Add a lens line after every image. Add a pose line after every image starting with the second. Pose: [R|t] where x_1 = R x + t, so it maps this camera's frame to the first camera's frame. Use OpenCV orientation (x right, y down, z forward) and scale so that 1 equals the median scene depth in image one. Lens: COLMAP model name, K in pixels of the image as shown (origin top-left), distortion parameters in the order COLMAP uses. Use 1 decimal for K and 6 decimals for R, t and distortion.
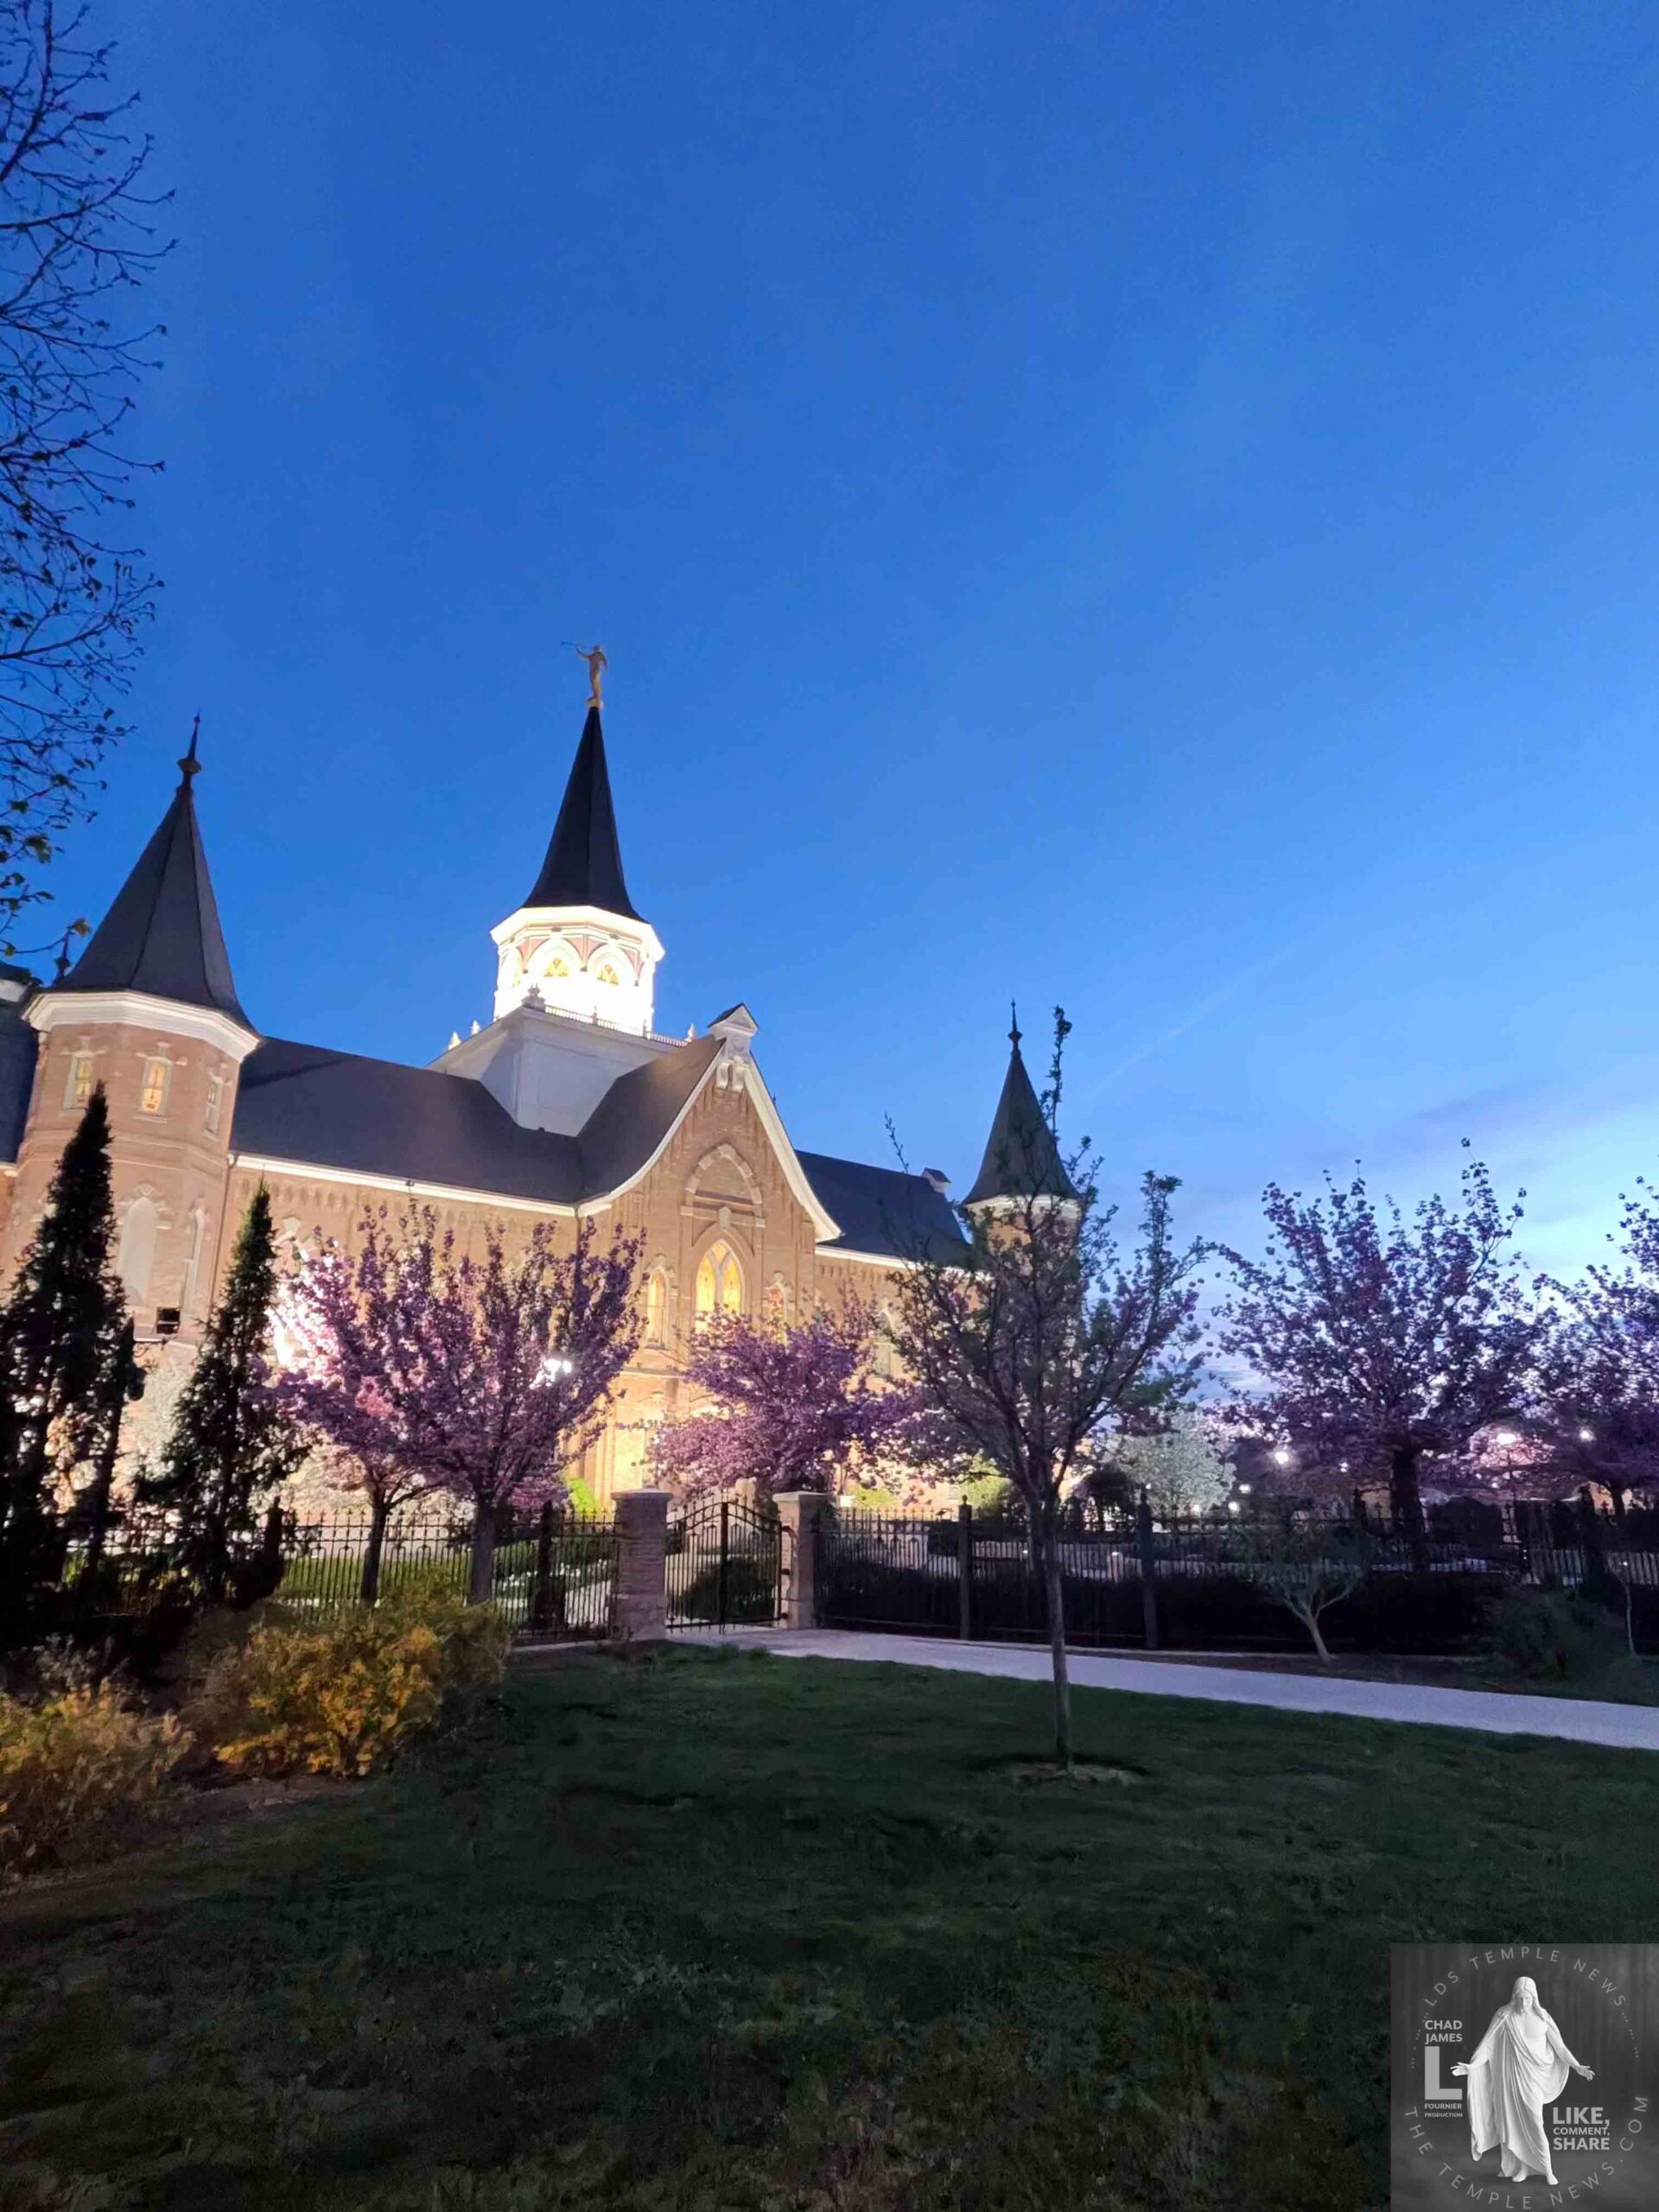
lens RADIAL K [[1389.1, 0, 840.8], [0, 1389.1, 1118.5], [0, 0, 1]] dist [0.008612, 0.002538]
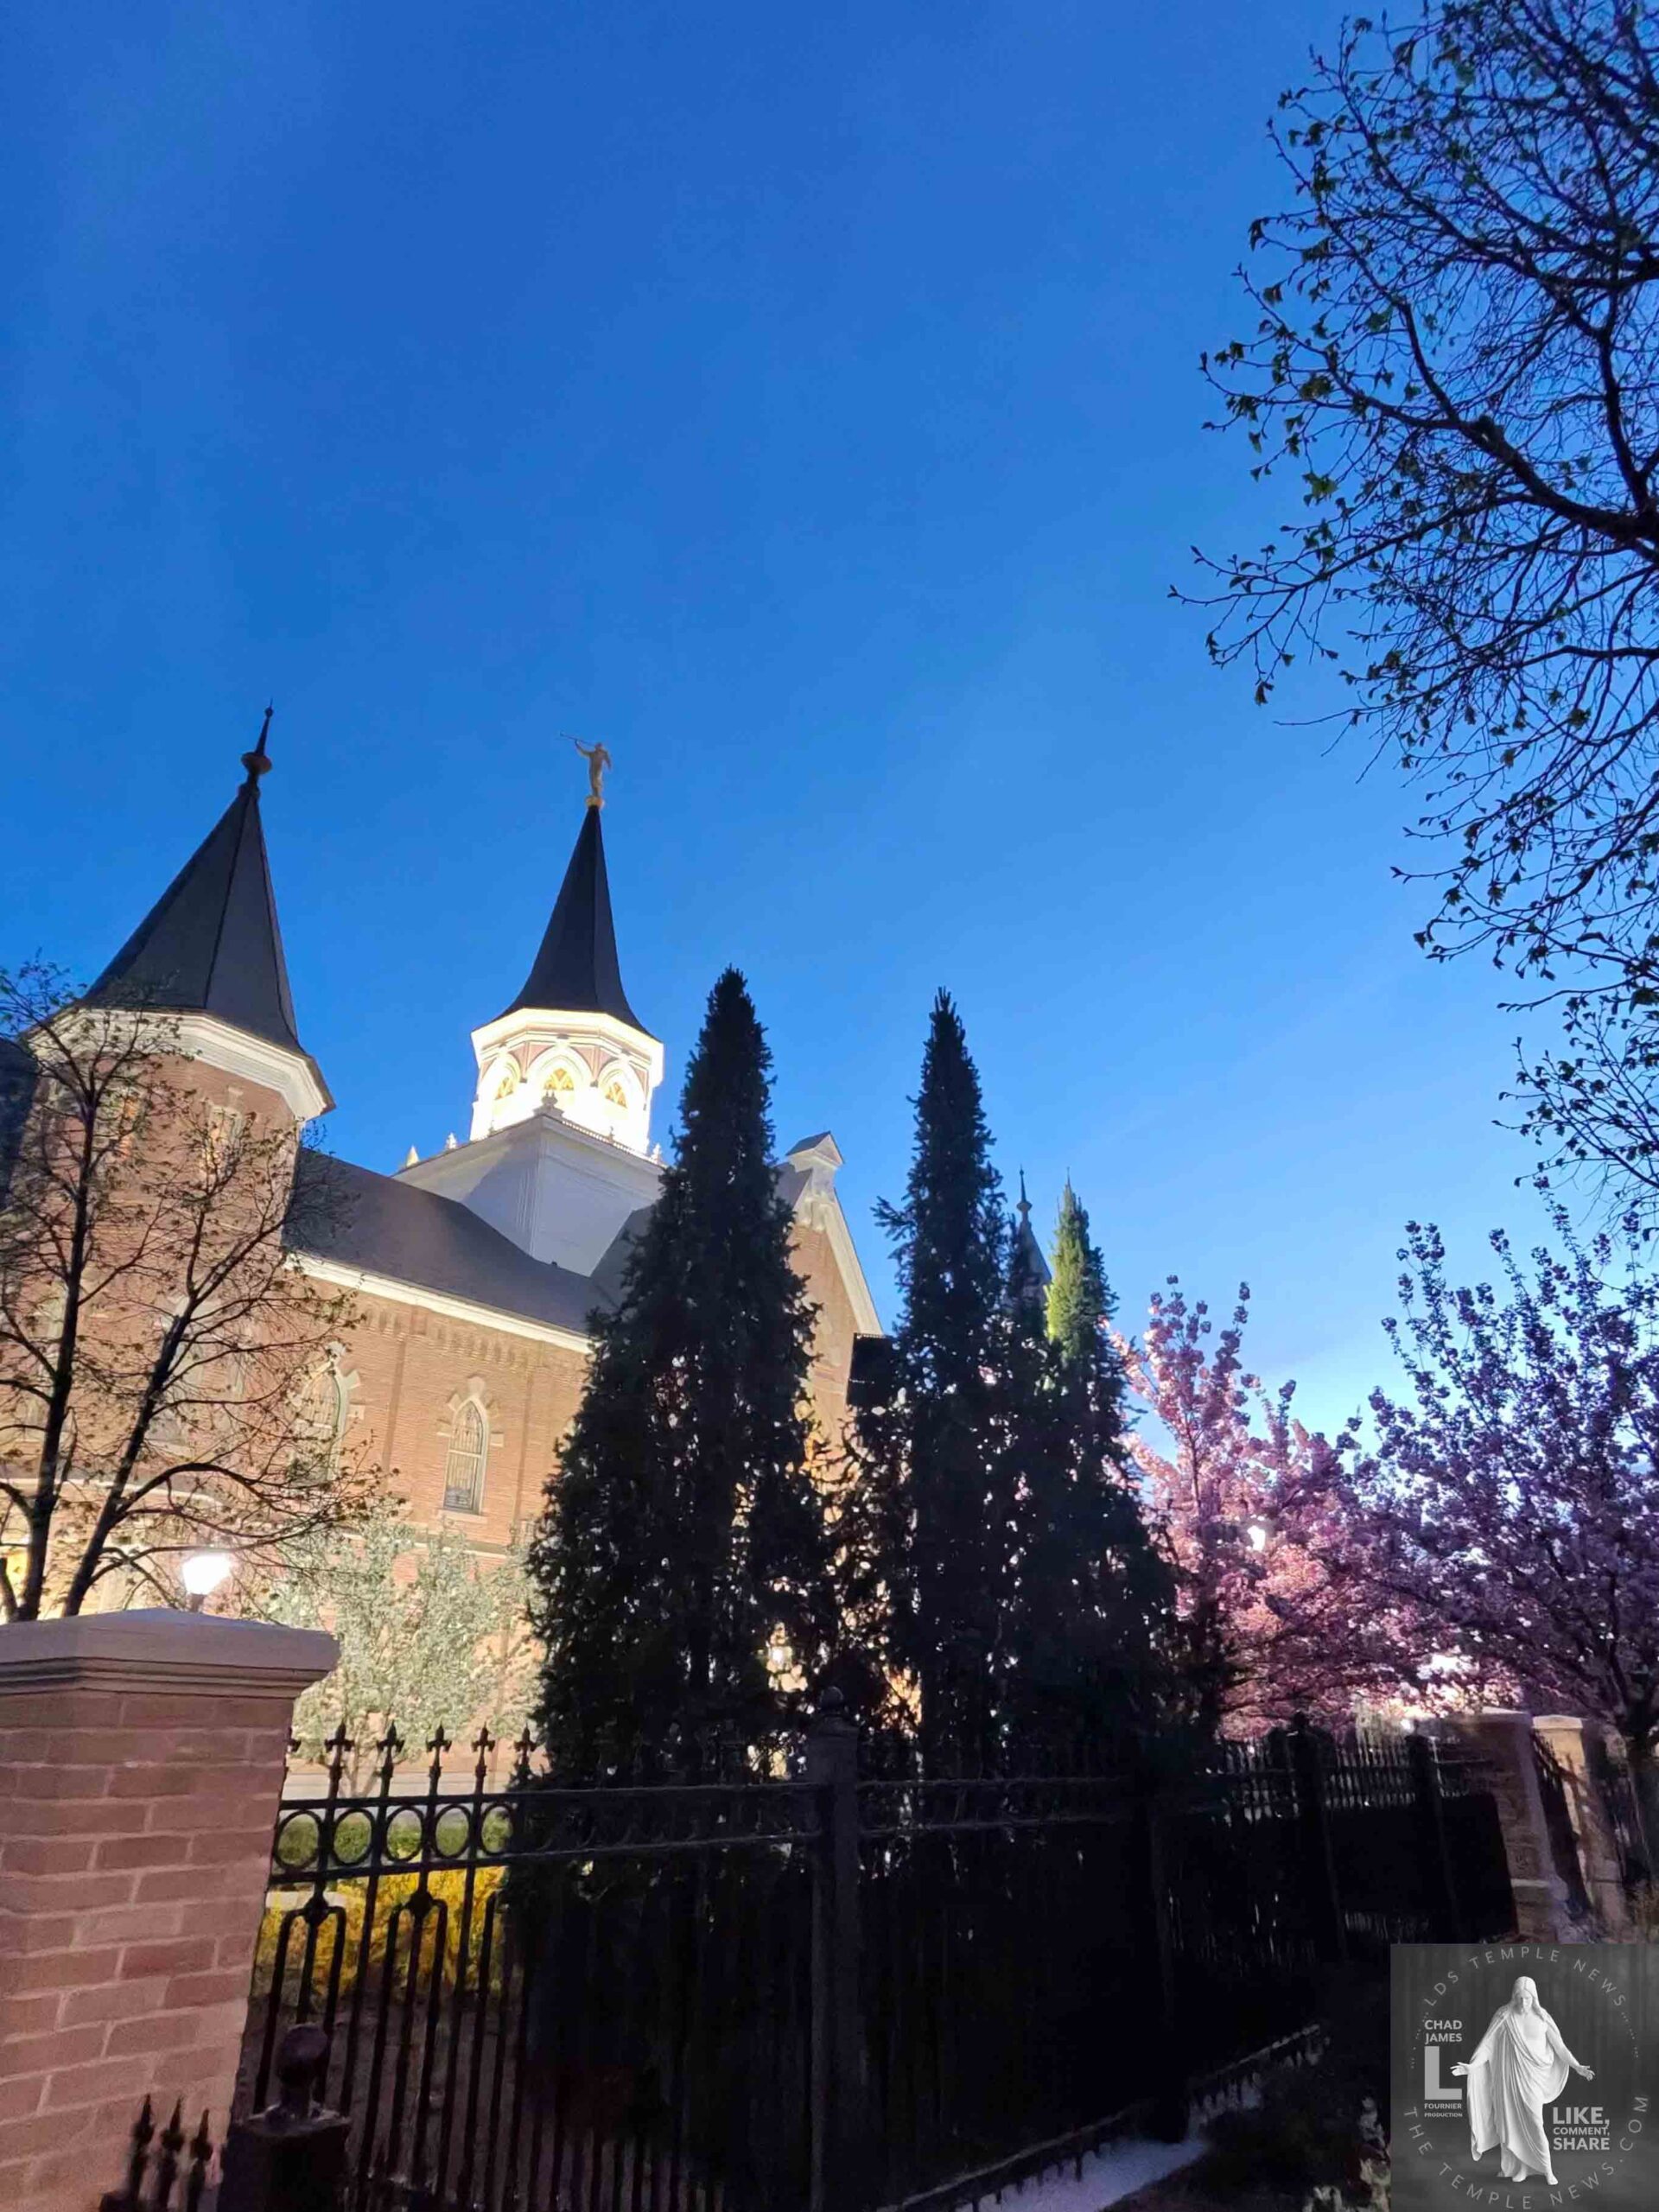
lens RADIAL K [[1389.1, 0, 840.8], [0, 1389.1, 1118.5], [0, 0, 1]] dist [0.008612, 0.002538]
pose [[0.973603, 0.089639, 0.209910, -0.229284], [-0.057540, 0.986344, -0.154322, 0.040170], [-0.220876, 0.138170, 0.965465, 0.146070]]
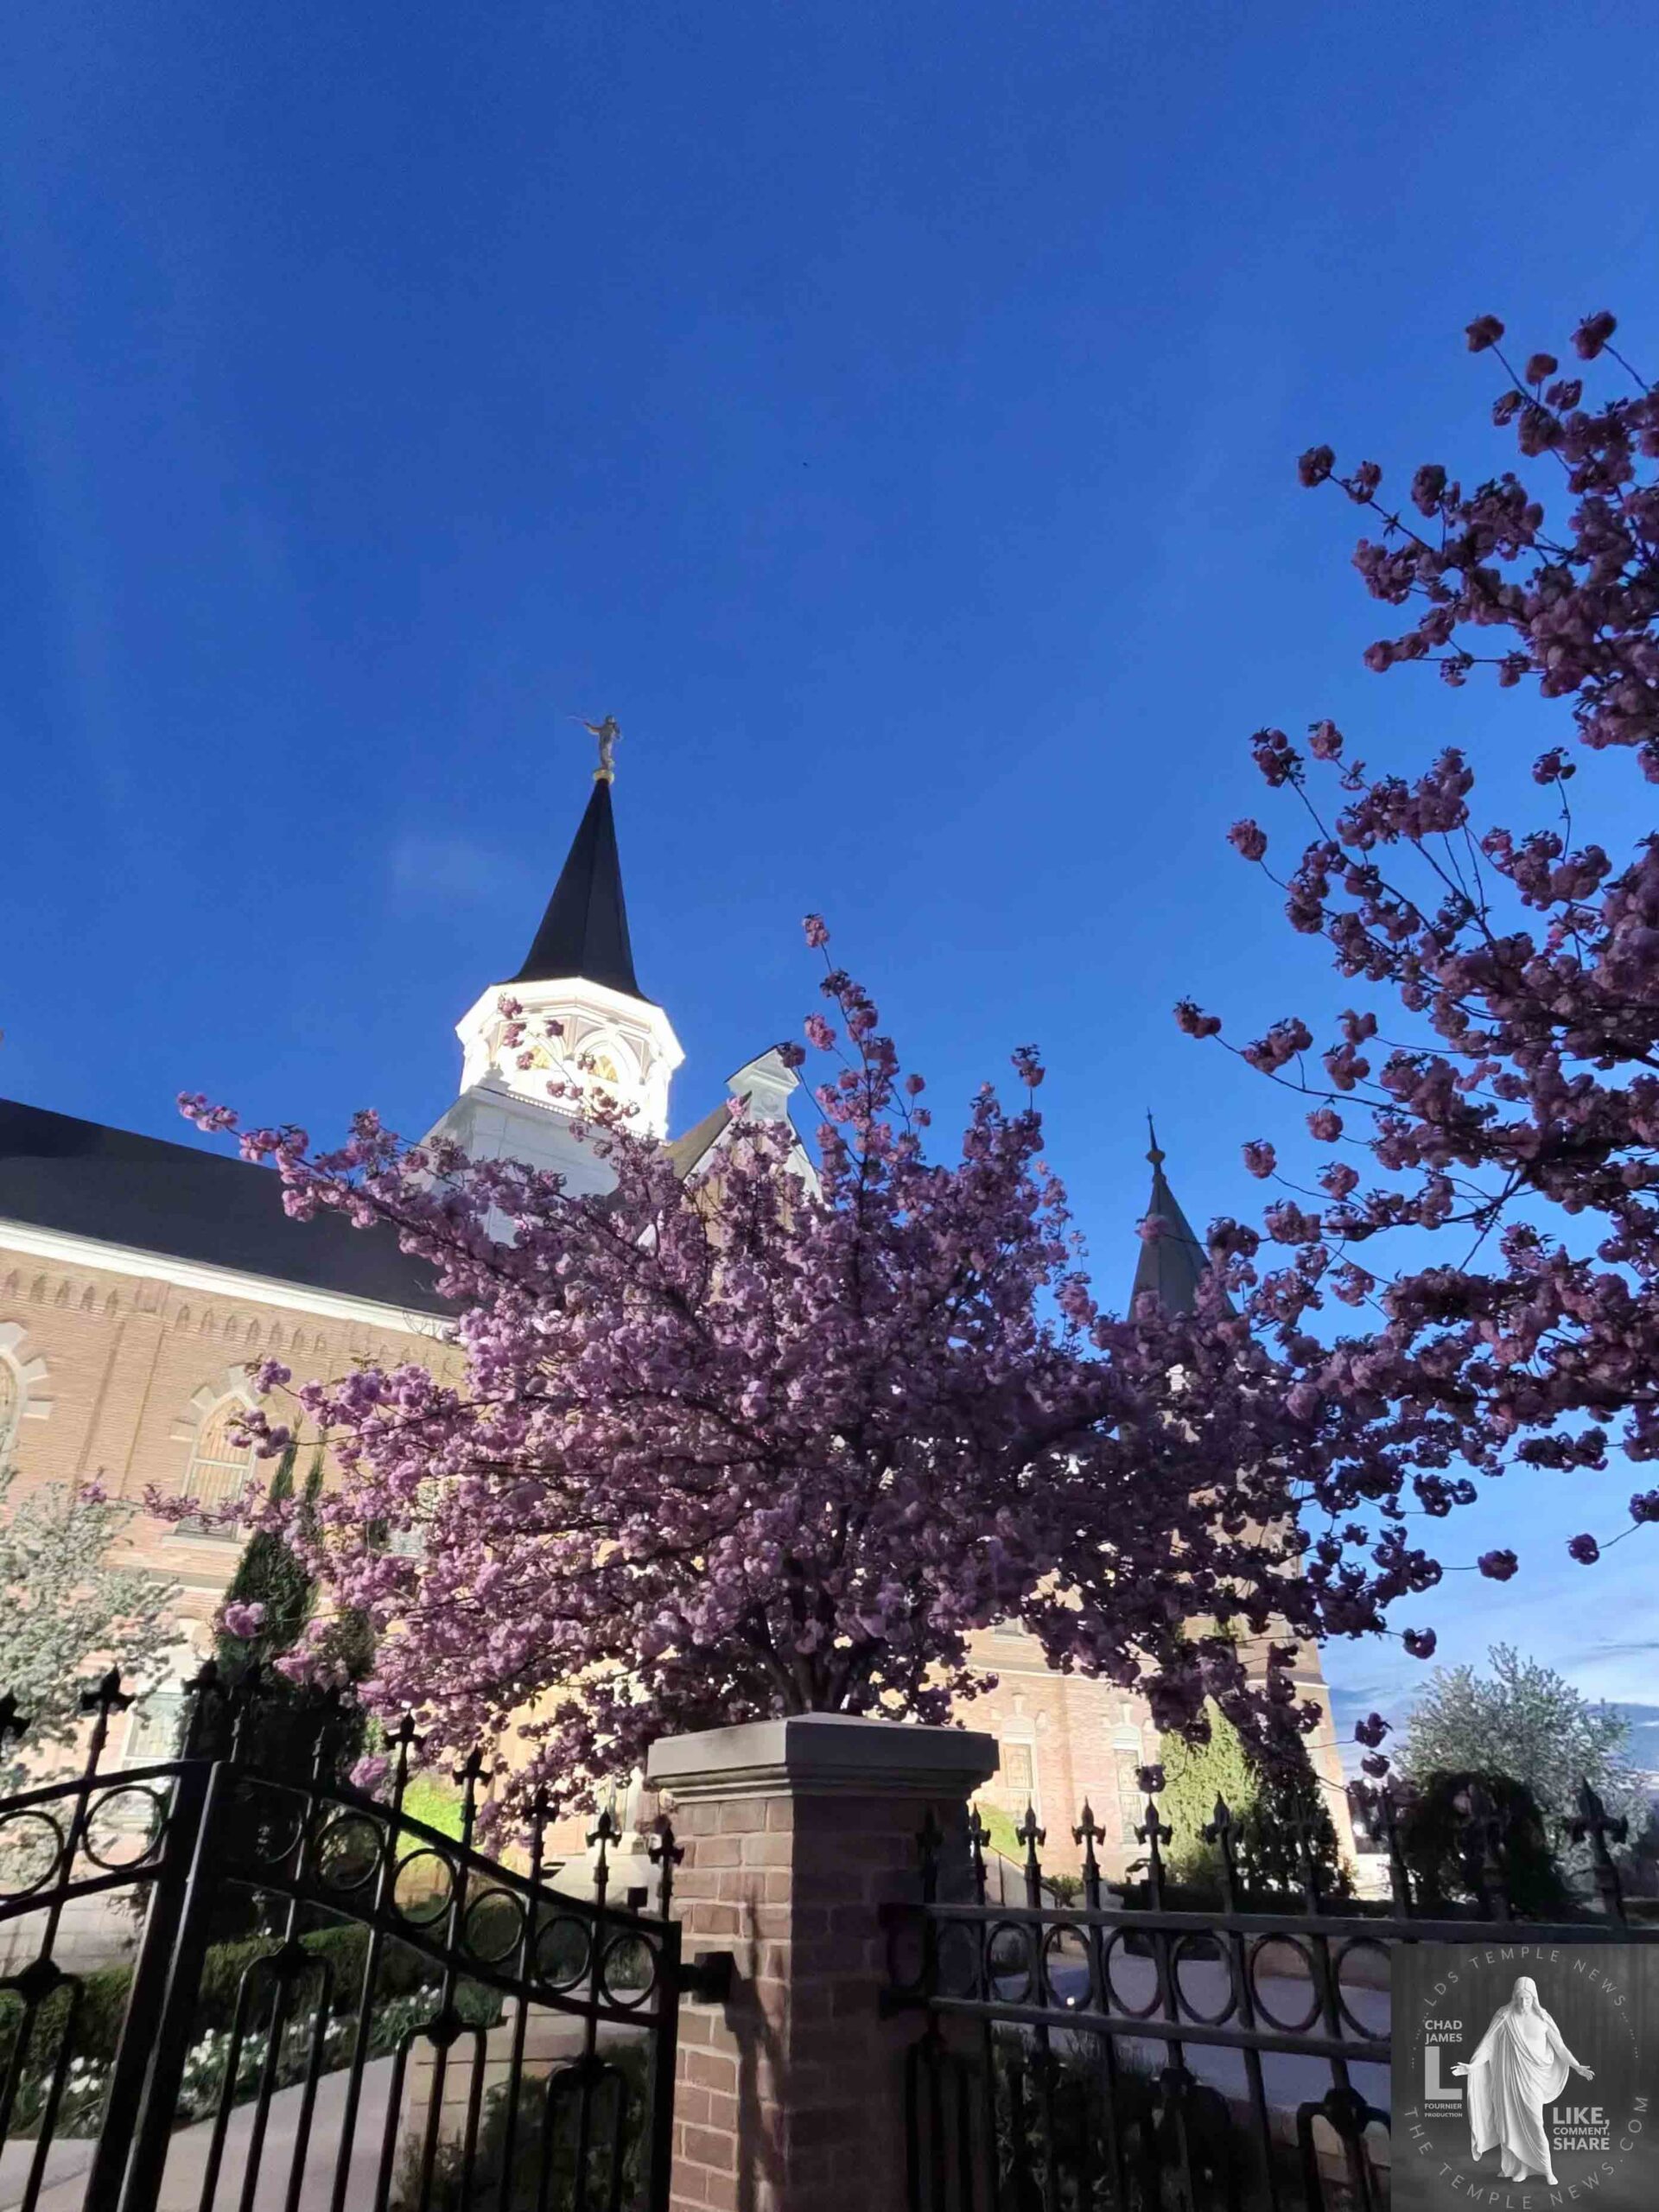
lens RADIAL K [[1342.7, 0, 829.5], [0, 1342.7, 1106.0], [0, 0, 1]] dist [0.002585, 0.002412]
pose [[0.997784, -0.032841, -0.057874, -0.006548], [0.018129, 0.970986, -0.238450, 0.096697], [0.064026, 0.236872, 0.969429, 0.342372]]
